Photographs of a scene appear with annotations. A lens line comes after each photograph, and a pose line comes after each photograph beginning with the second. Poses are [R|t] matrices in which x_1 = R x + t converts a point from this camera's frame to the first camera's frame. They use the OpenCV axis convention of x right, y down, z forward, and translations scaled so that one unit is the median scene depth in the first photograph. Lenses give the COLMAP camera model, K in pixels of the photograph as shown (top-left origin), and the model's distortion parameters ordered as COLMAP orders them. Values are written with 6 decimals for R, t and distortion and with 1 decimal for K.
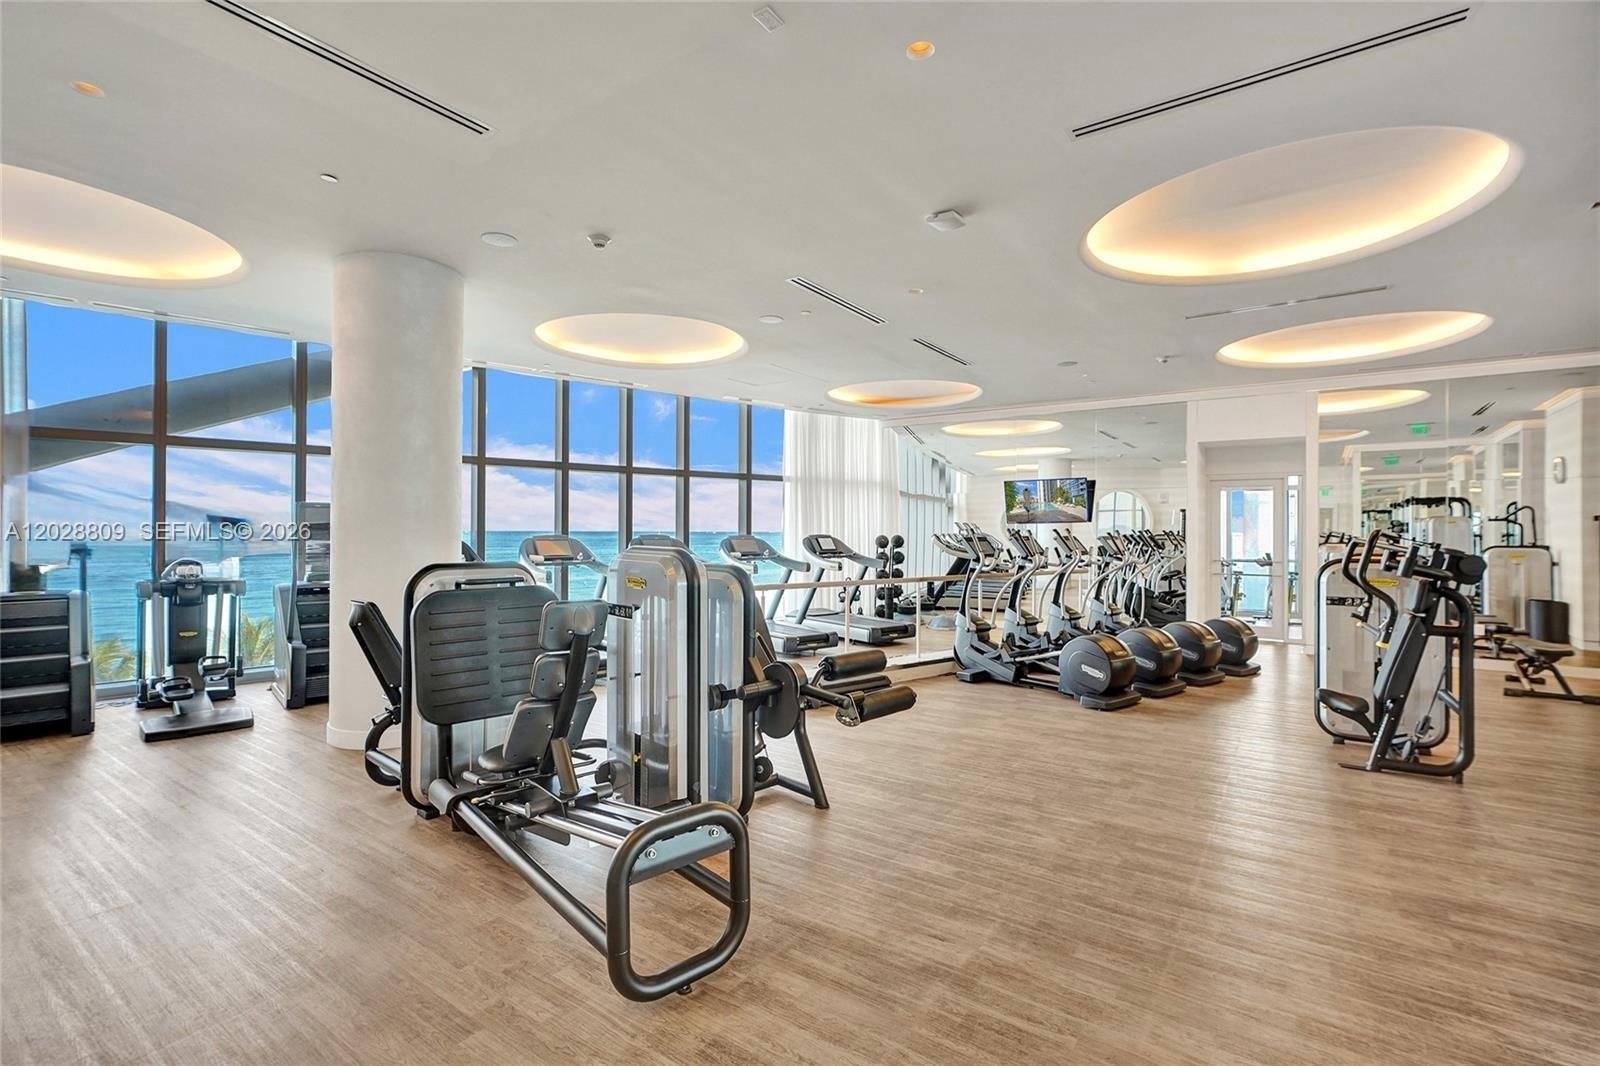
lens RADIAL K [[712.6, 0, 800.3], [0, 712.6, 544.1], [0, 0, 1]] dist [0.003026, -0.001194]
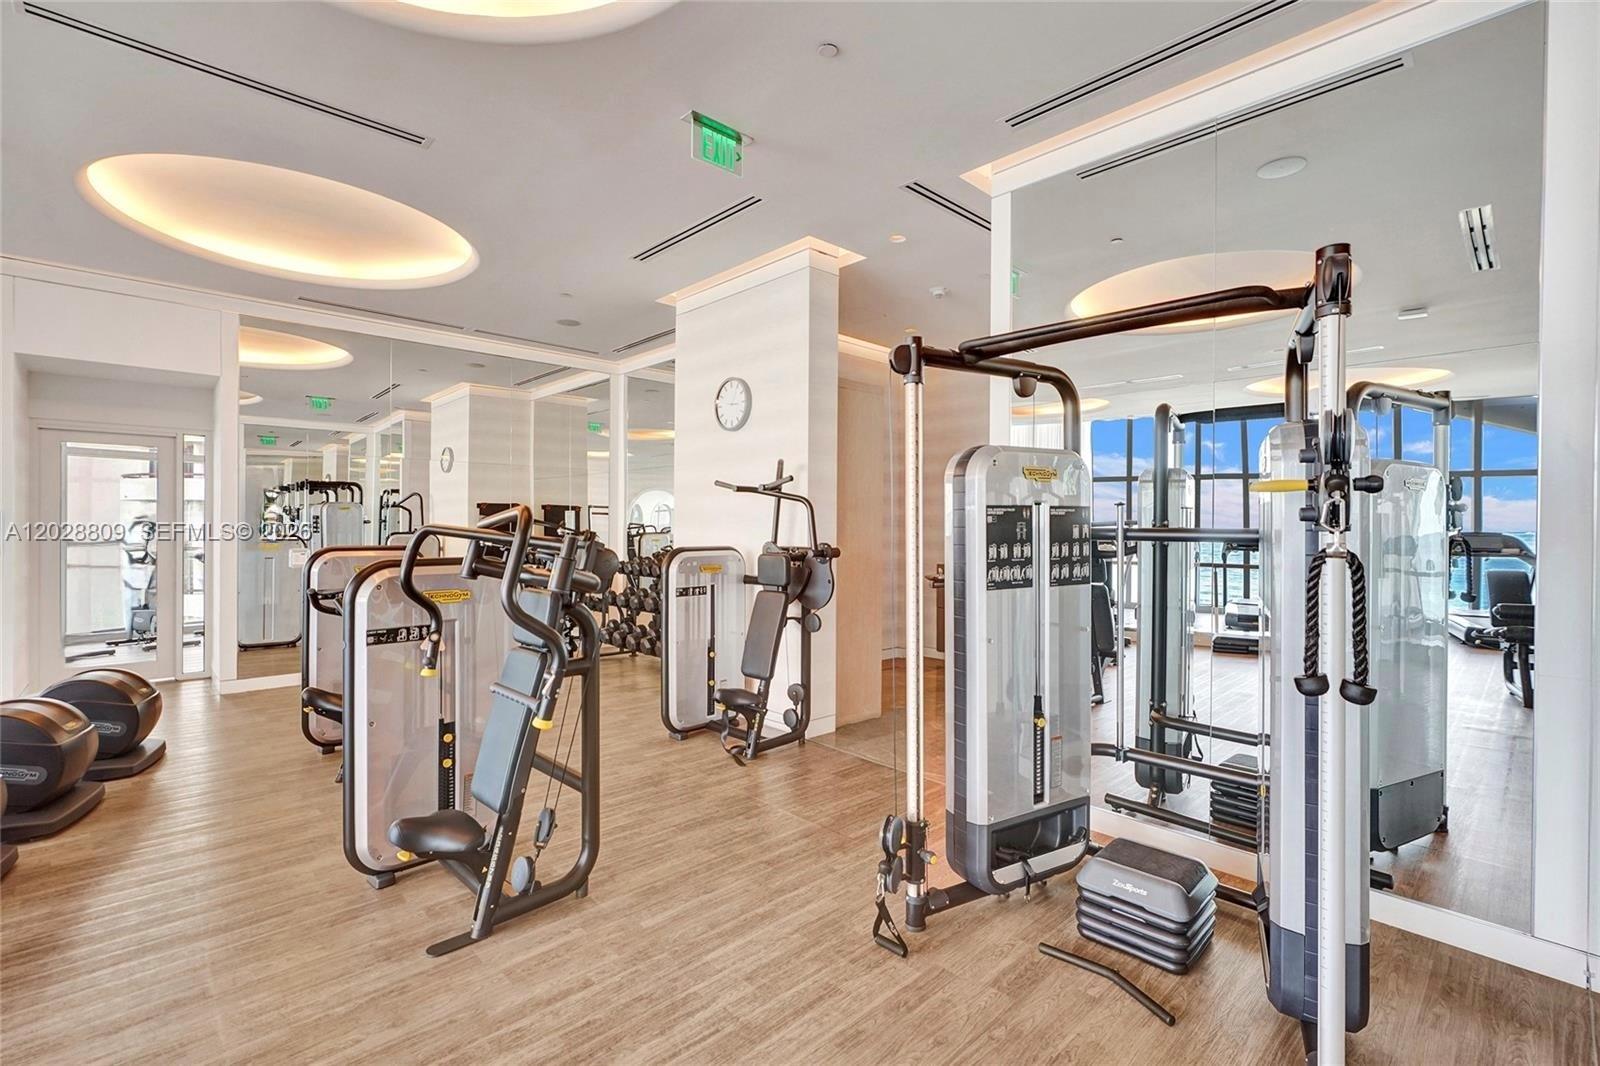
lens RADIAL K [[712.6, 0, 793.0], [0, 712.6, 526.9], [0, 0, 1]] dist [0.003026, -0.001194]
pose [[0.208531, -0.010314, 0.977961, 0.133528], [0.018963, 0.999799, 0.006501, -0.001447], [-0.977832, 0.017189, 0.208684, 0.276473]]
